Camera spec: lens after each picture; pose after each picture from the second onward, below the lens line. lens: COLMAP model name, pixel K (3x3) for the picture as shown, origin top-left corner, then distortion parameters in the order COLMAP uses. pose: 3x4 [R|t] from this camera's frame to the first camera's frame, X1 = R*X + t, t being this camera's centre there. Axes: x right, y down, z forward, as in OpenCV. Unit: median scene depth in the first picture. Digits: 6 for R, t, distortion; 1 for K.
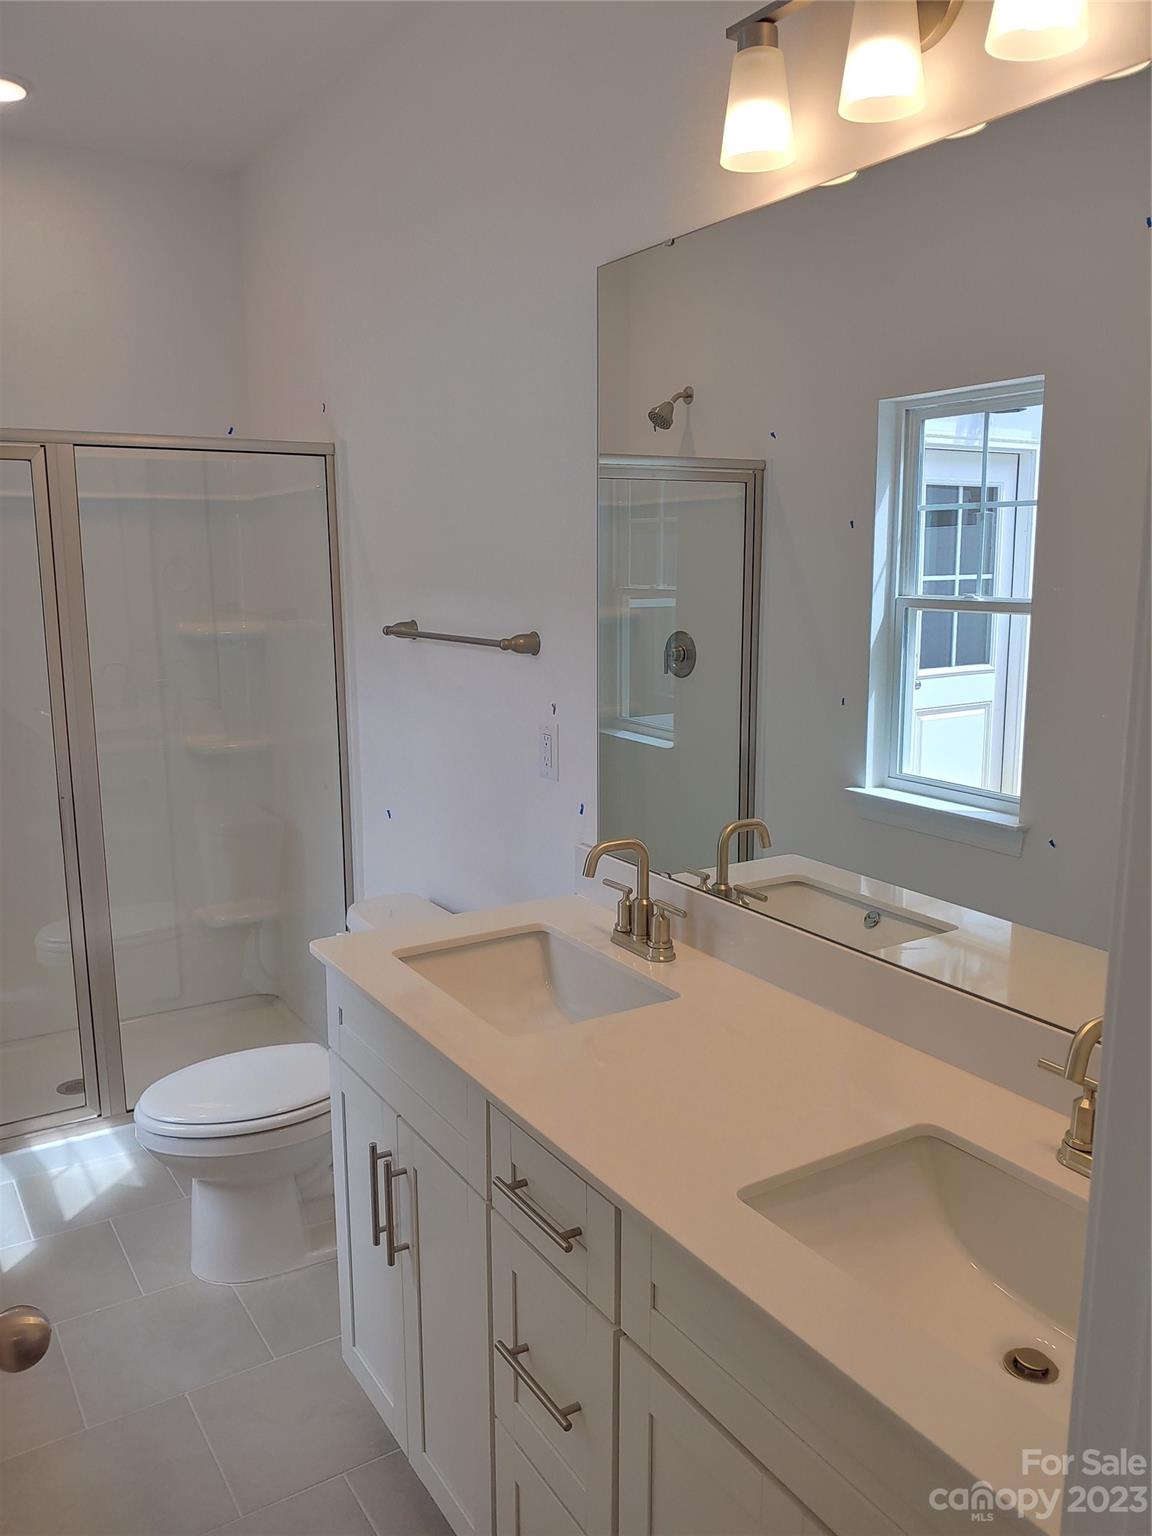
lens RADIAL K [[1158.0, 0, 575.6], [0, 1158.0, 767.6], [0, 0, 1]] dist [0.005540, -0.019091]
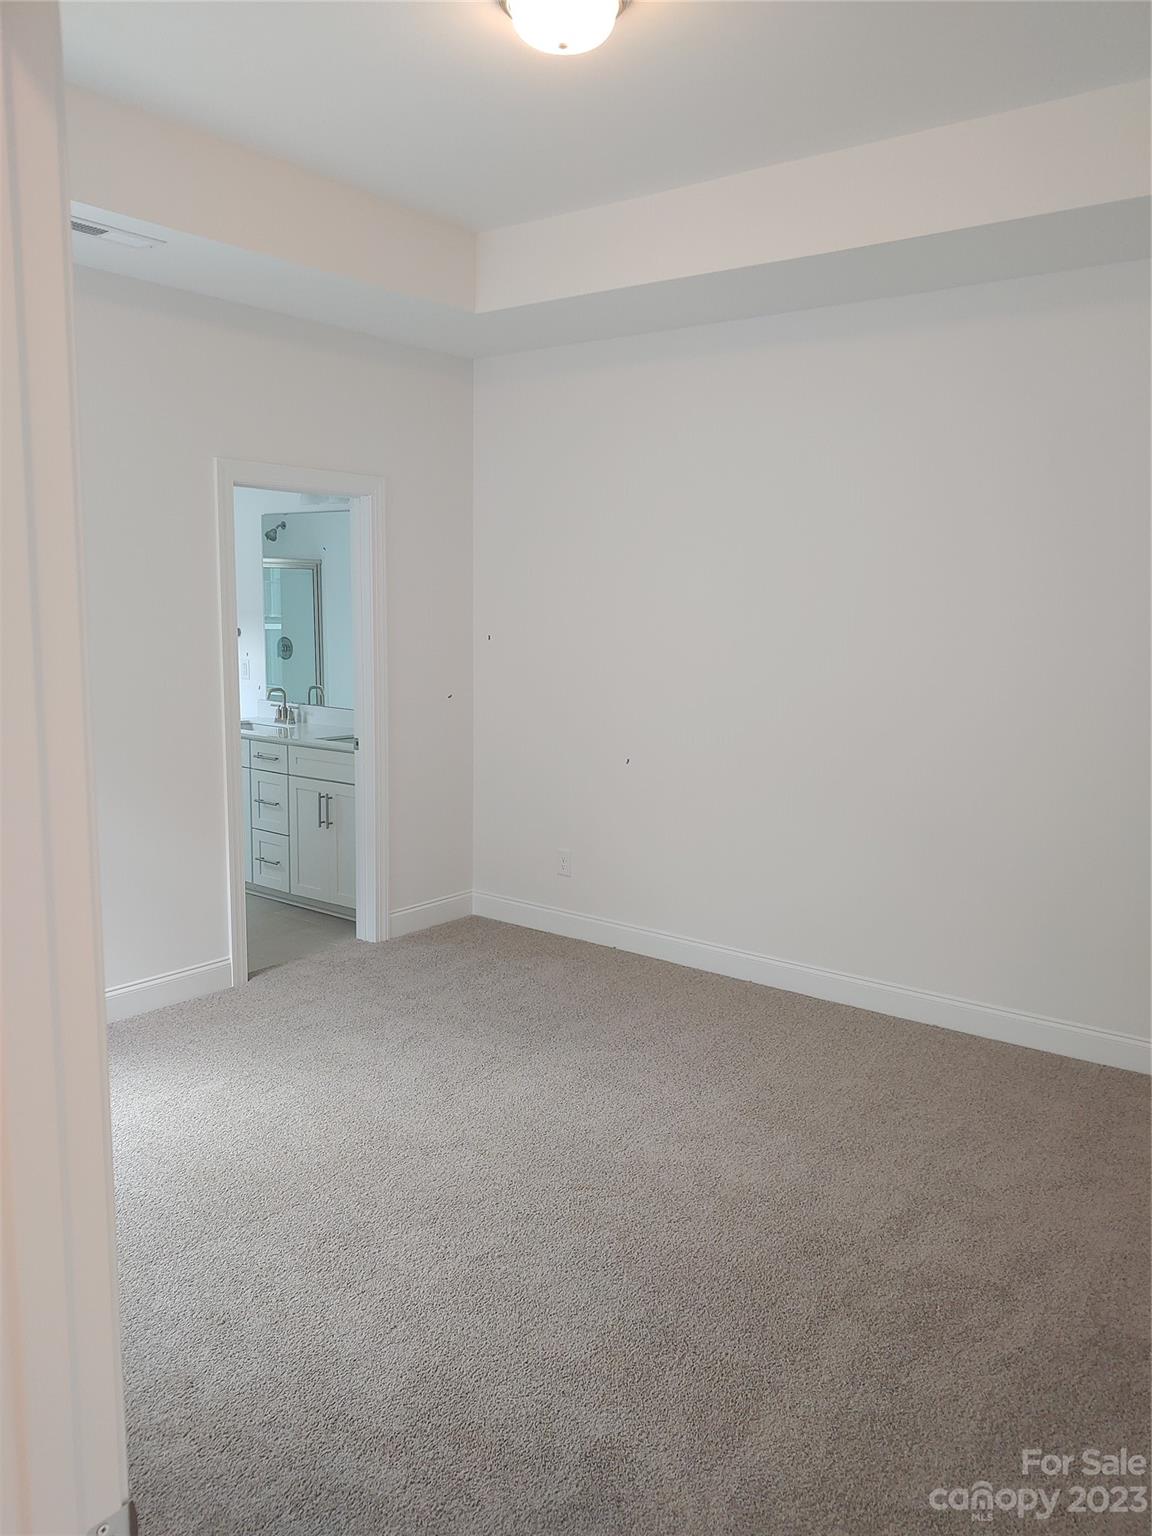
lens RADIAL K [[1158.0, 0, 576.8], [0, 1158.0, 768.0], [0, 0, 1]] dist [0.005540, -0.019091]
pose [[0.936561, -0.037200, 0.348525, -0.155568], [0.049616, 0.998410, -0.026764, 0.204360], [-0.346975, 0.042358, 0.936917, -1.152050]]
